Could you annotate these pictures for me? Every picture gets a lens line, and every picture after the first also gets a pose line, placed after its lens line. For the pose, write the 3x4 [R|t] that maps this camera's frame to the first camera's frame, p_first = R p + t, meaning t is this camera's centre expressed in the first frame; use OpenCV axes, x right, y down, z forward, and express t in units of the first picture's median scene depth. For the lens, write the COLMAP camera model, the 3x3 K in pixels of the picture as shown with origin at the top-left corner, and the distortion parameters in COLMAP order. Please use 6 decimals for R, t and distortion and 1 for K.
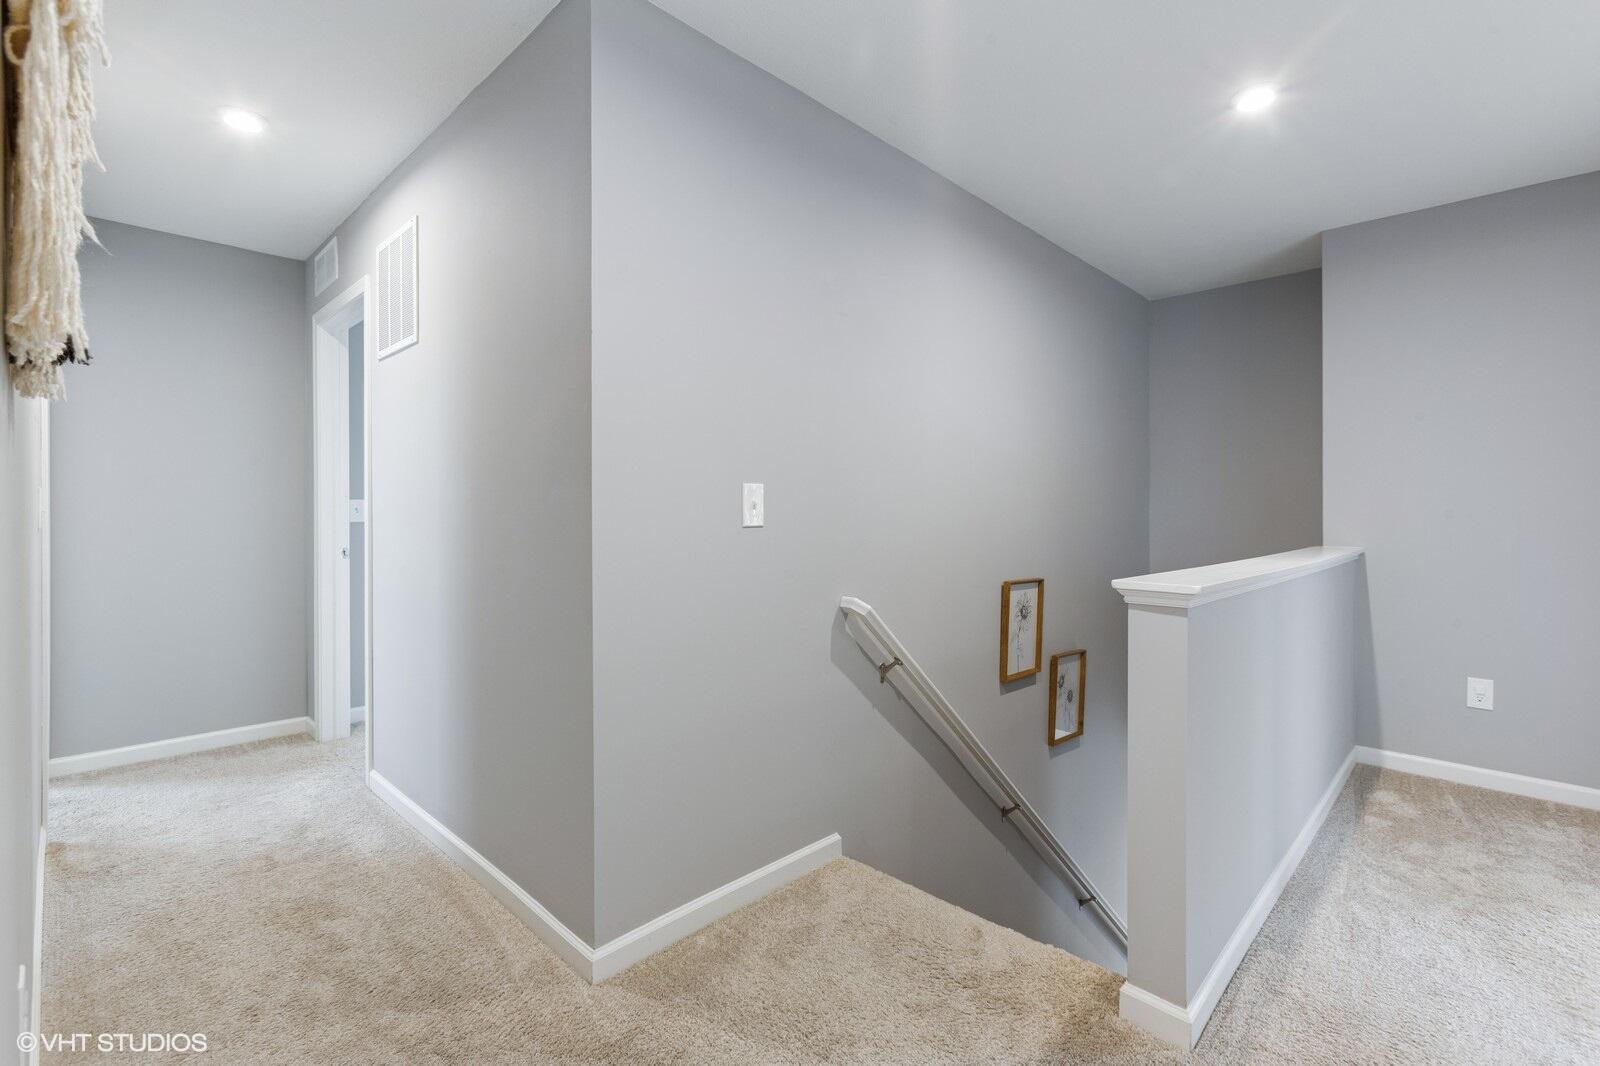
lens RADIAL K [[725.9, 0, 798.8], [0, 725.9, 524.7], [0, 0, 1]] dist [-0.012758, 0.012273]
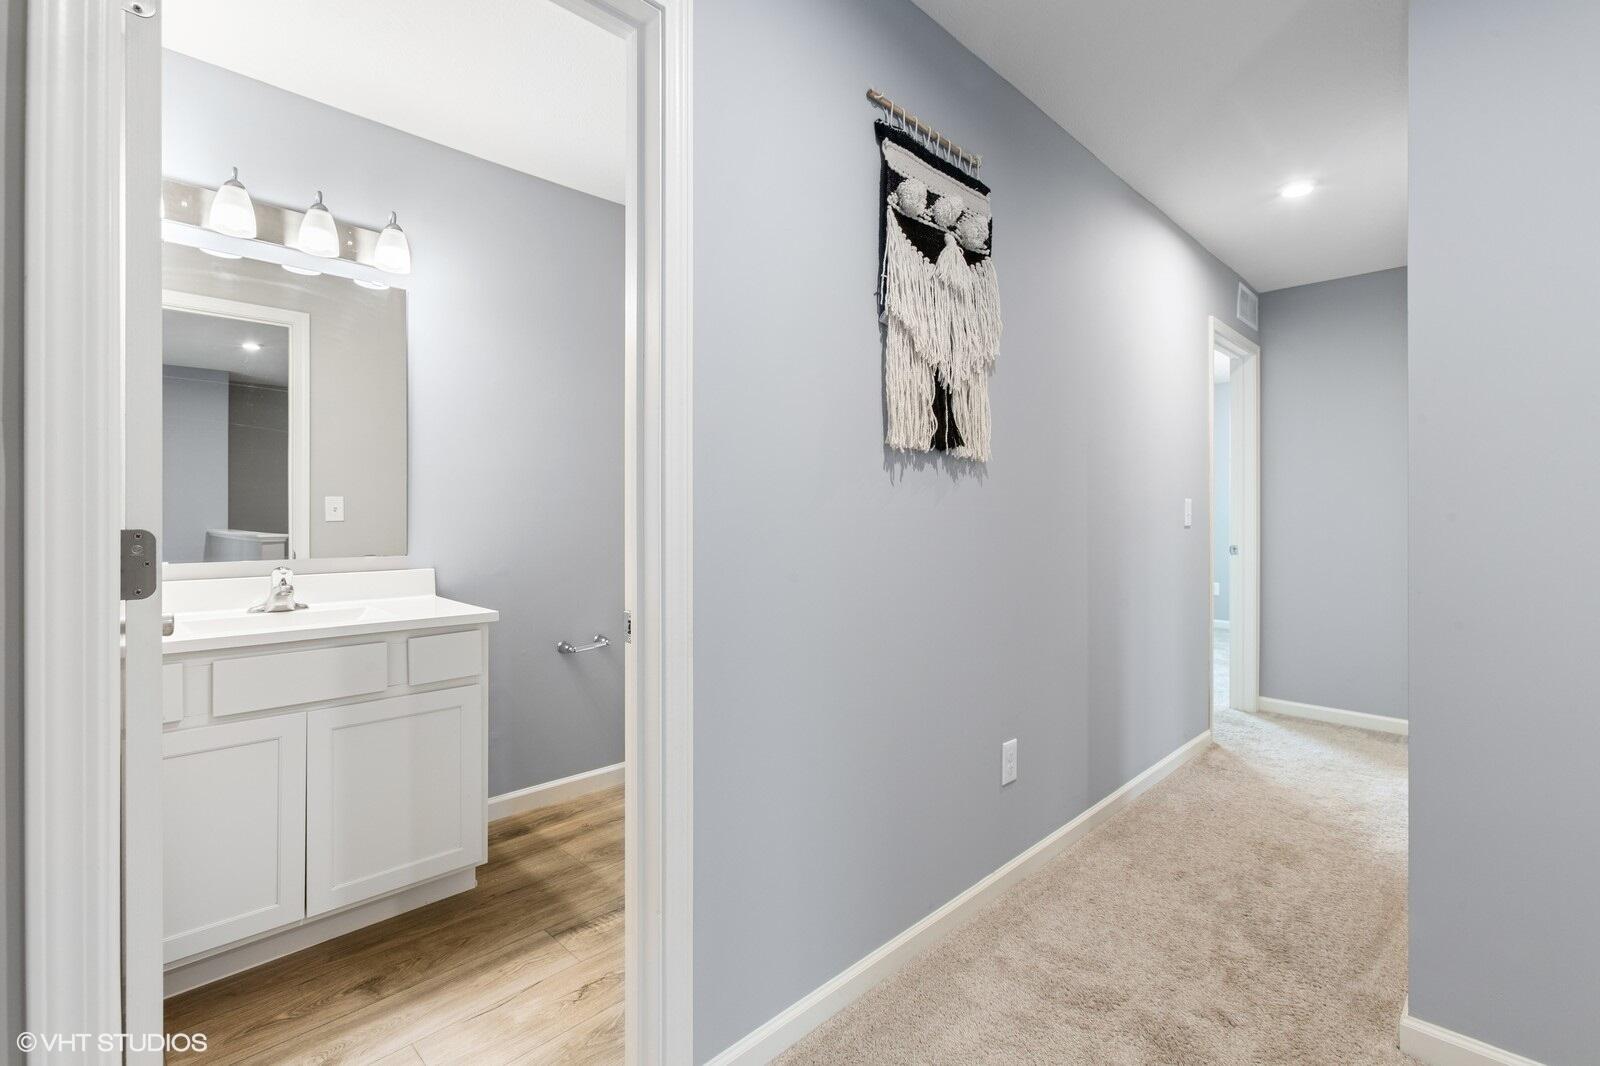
lens RADIAL K [[725.9, 0, 798.8], [0, 725.9, 524.7], [0, 0, 1]] dist [-0.012758, 0.012273]
pose [[-0.023007, 0.013482, -0.999644, 0.467629], [-0.017533, 0.999750, 0.013887, -0.006786], [0.999582, 0.017846, -0.022765, 0.203779]]
